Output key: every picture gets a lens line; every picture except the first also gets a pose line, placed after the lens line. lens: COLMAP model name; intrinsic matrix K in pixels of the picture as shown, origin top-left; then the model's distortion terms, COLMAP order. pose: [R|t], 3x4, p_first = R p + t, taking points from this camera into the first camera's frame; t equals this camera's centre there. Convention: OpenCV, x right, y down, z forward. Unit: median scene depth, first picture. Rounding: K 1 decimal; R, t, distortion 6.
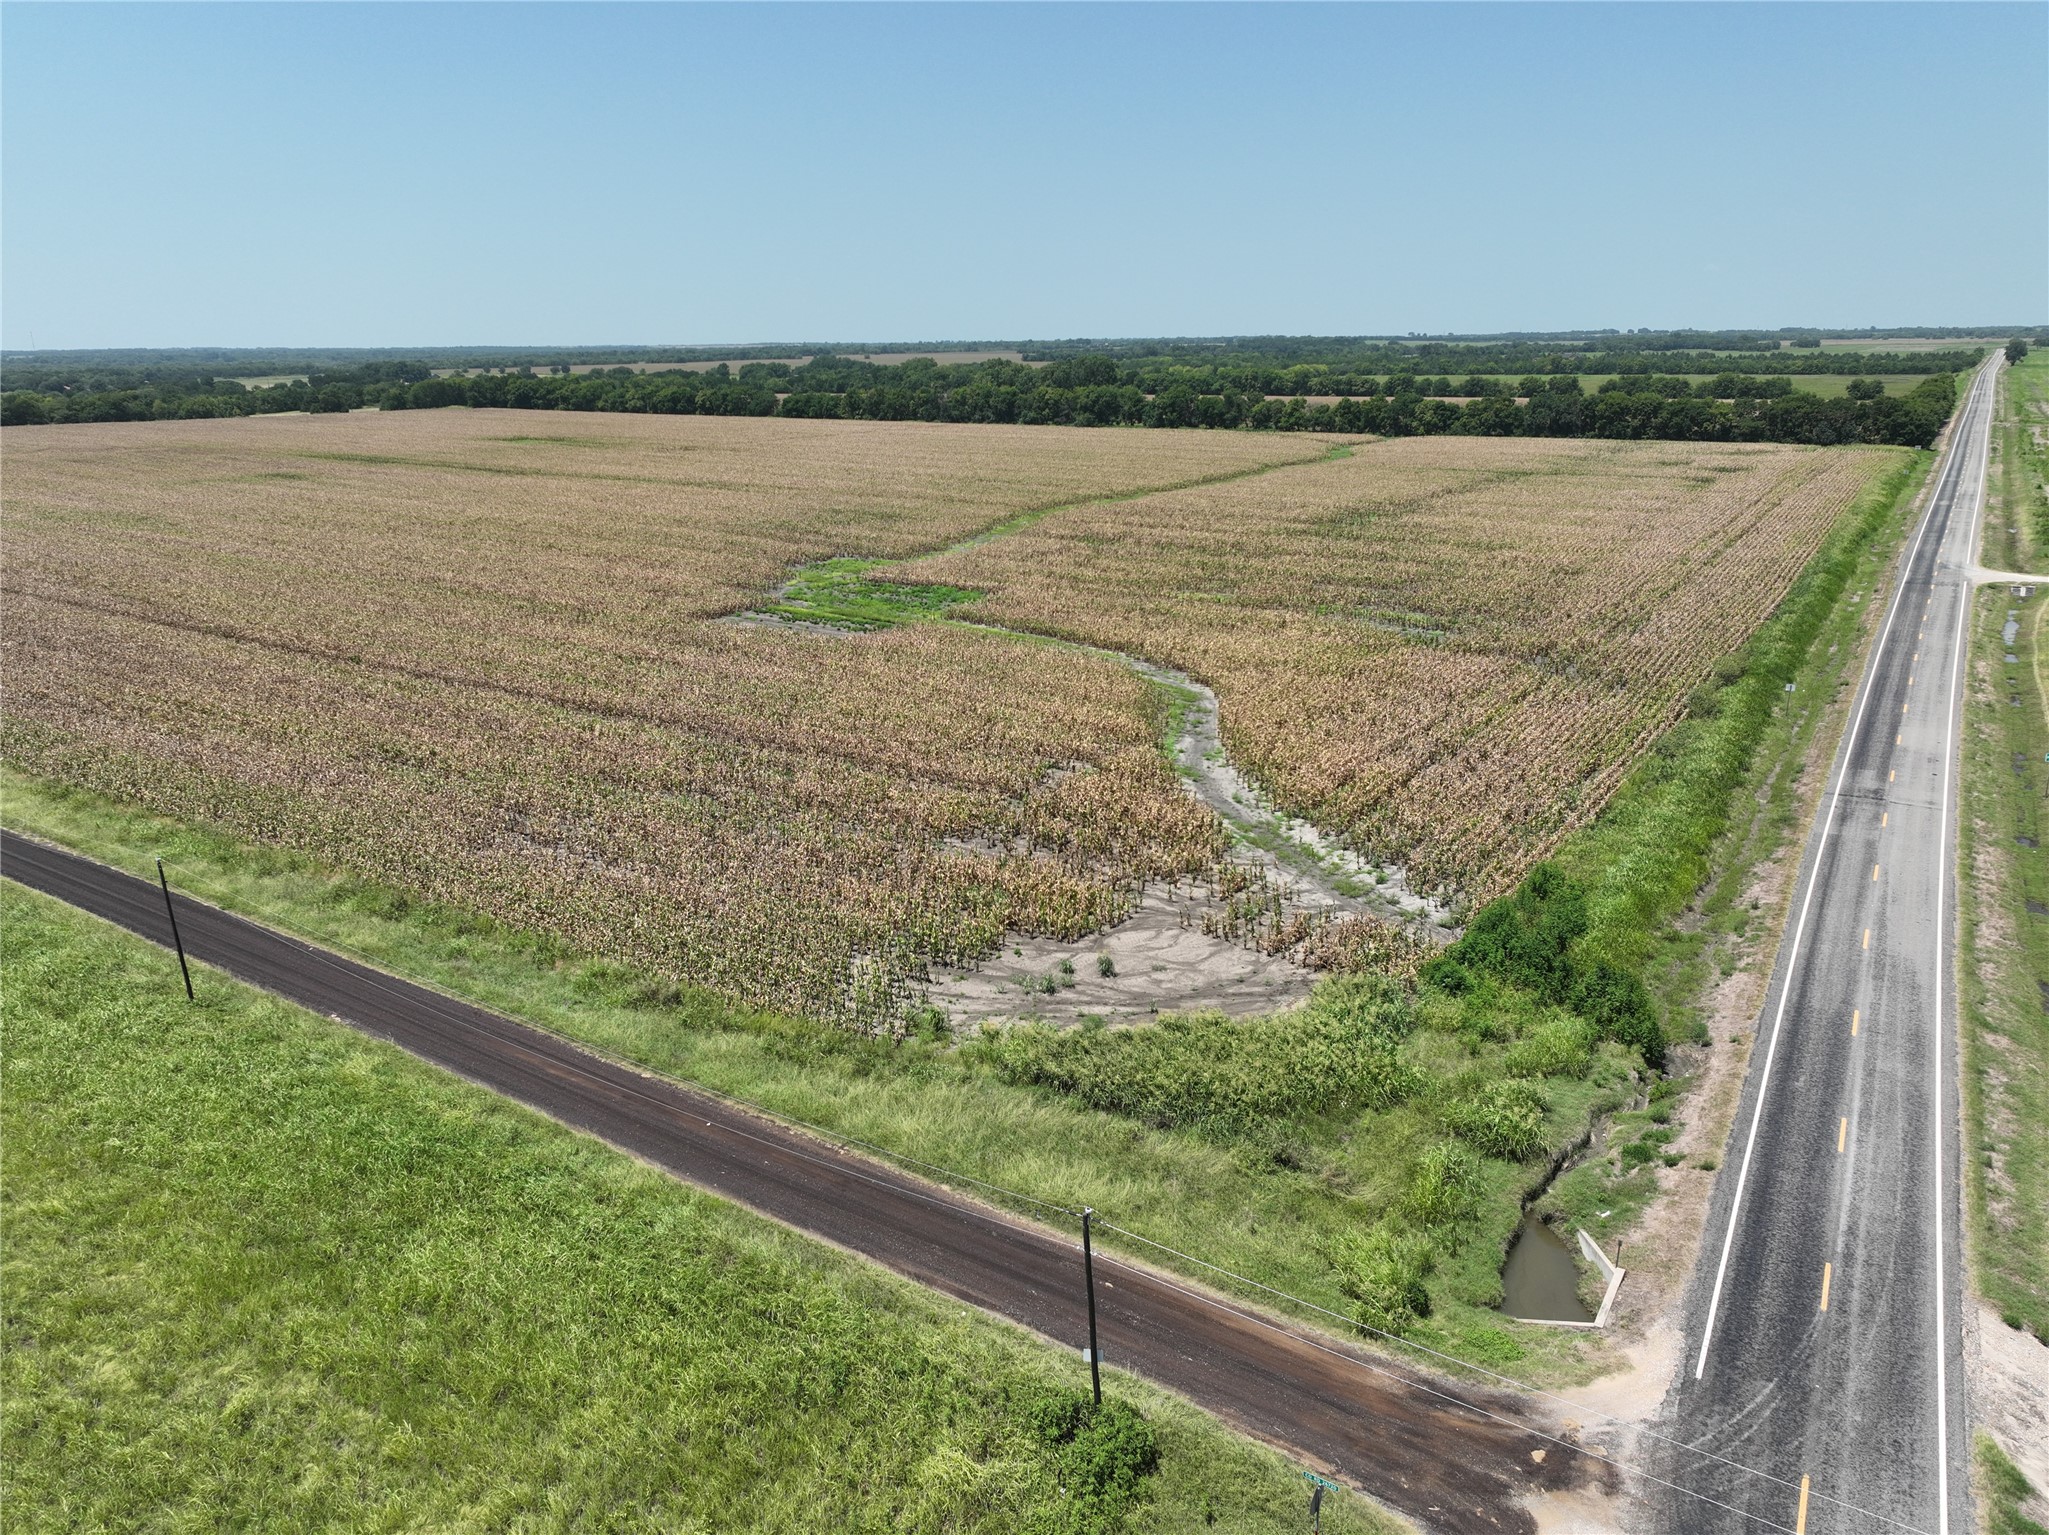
lens RADIAL K [[1433.1, 0, 1024.5], [0, 1433.1, 767.5], [0, 0, 1]] dist [0.003686, 0.009436]
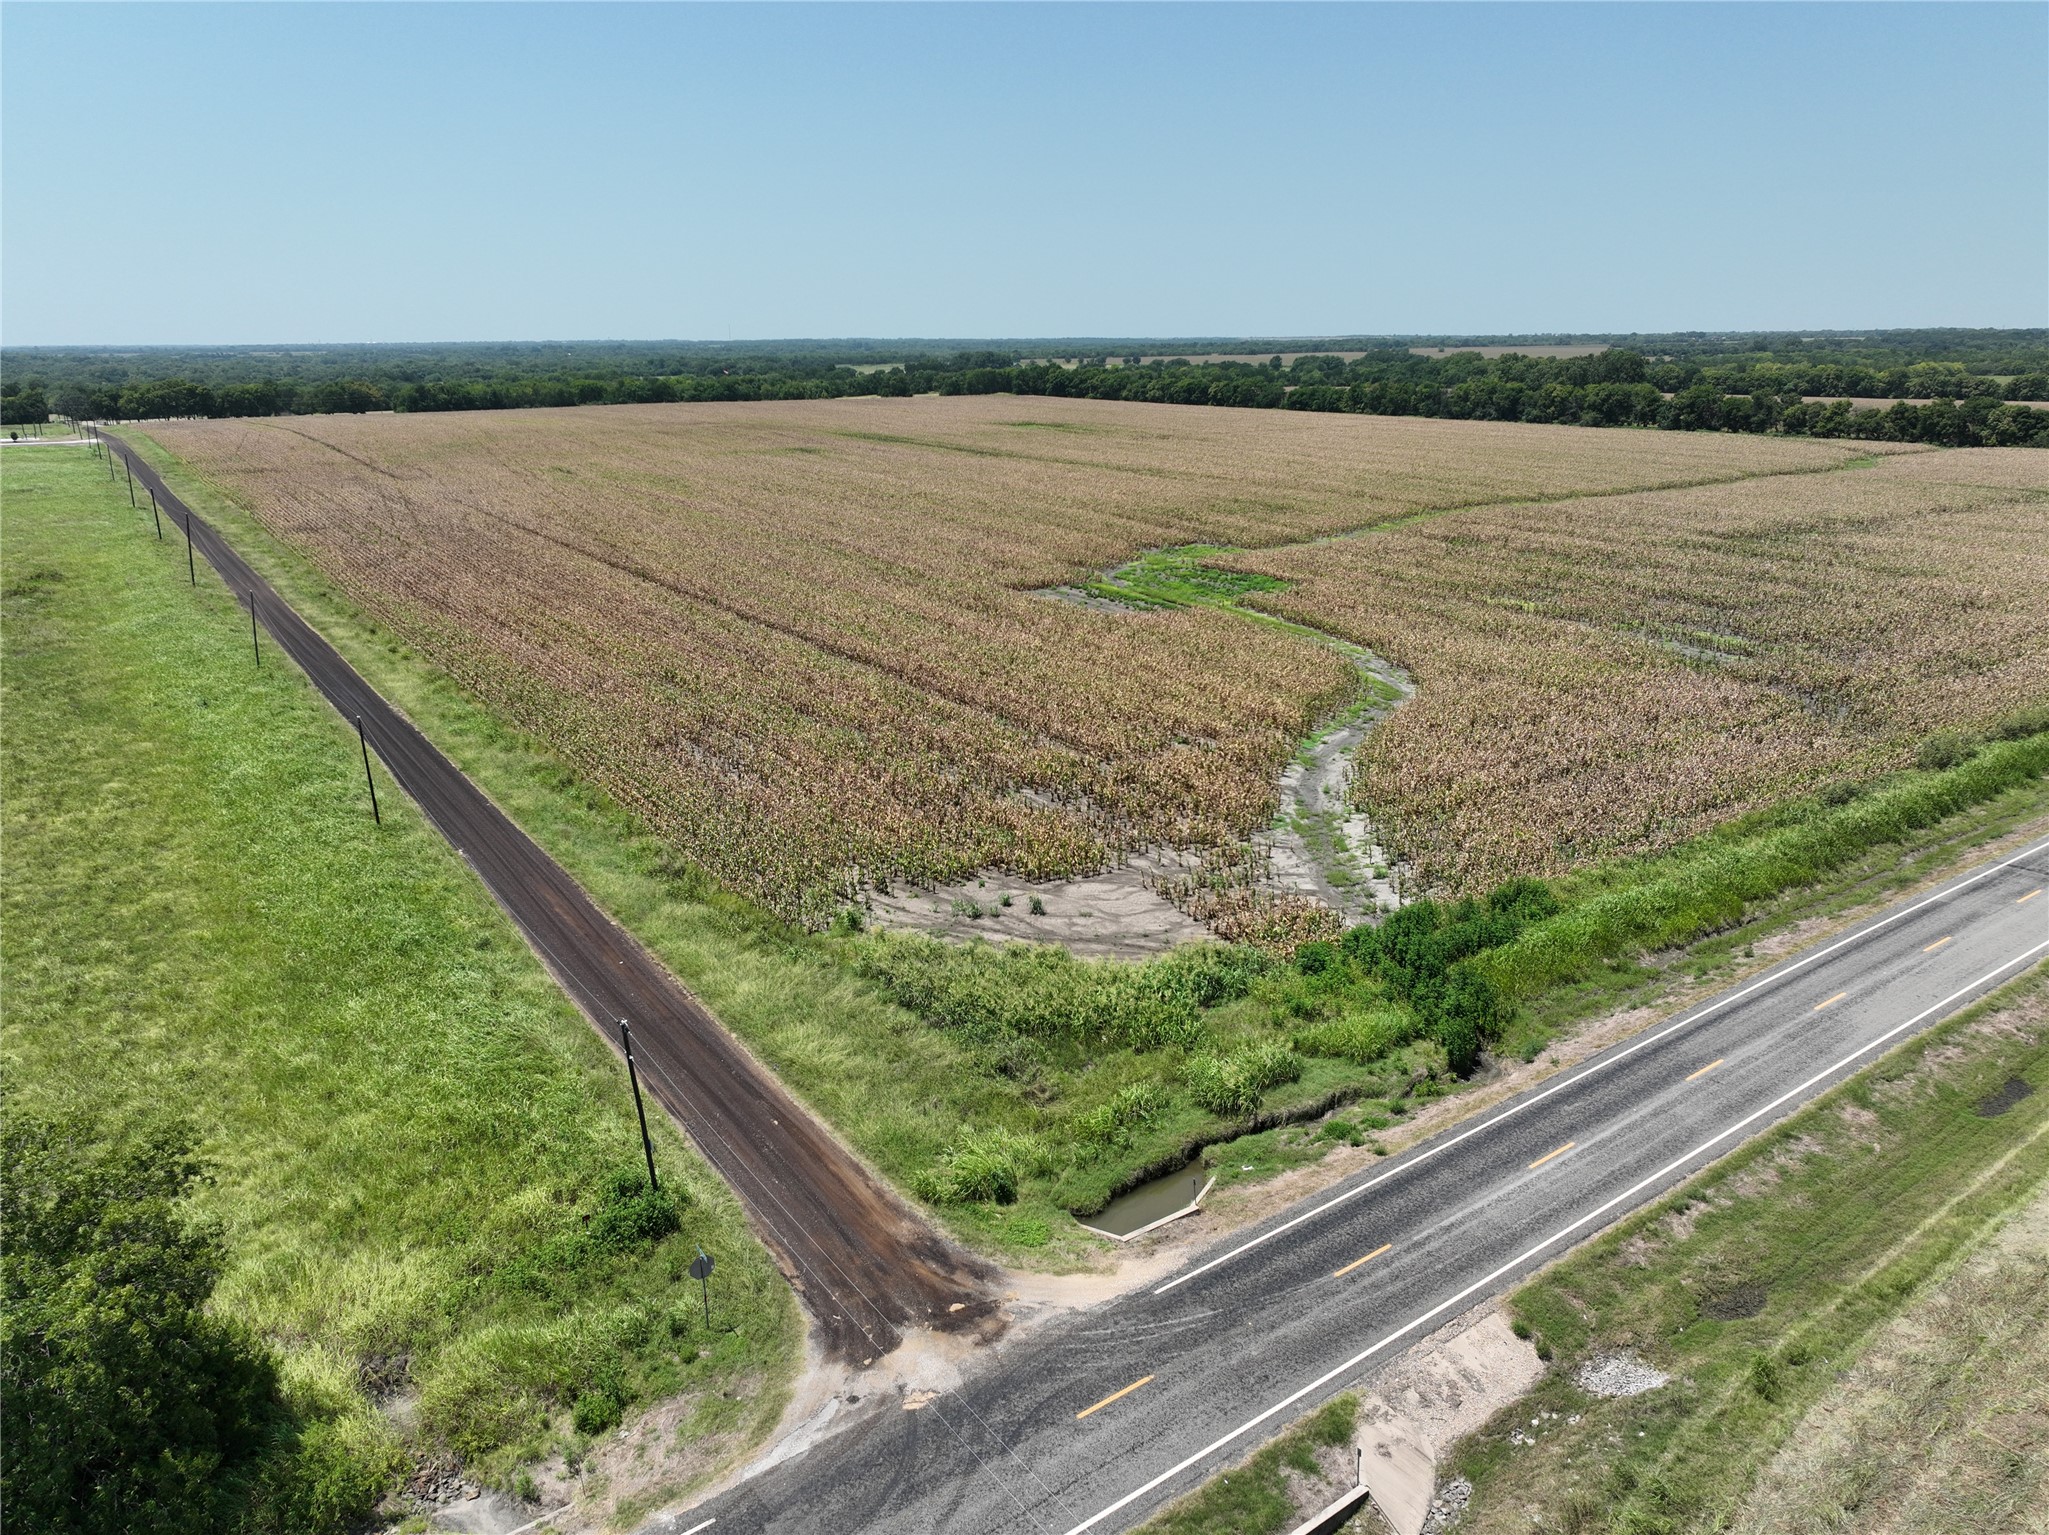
lens RADIAL K [[1433.1, 0, 1024.5], [0, 1433.1, 767.5], [0, 0, 1]] dist [0.003686, 0.009436]
pose [[0.925757, 0.113321, -0.360738, 0.315786], [-0.111555, 0.993424, 0.025787, 0.004186], [0.361287, 0.016370, 0.932311, -0.026976]]
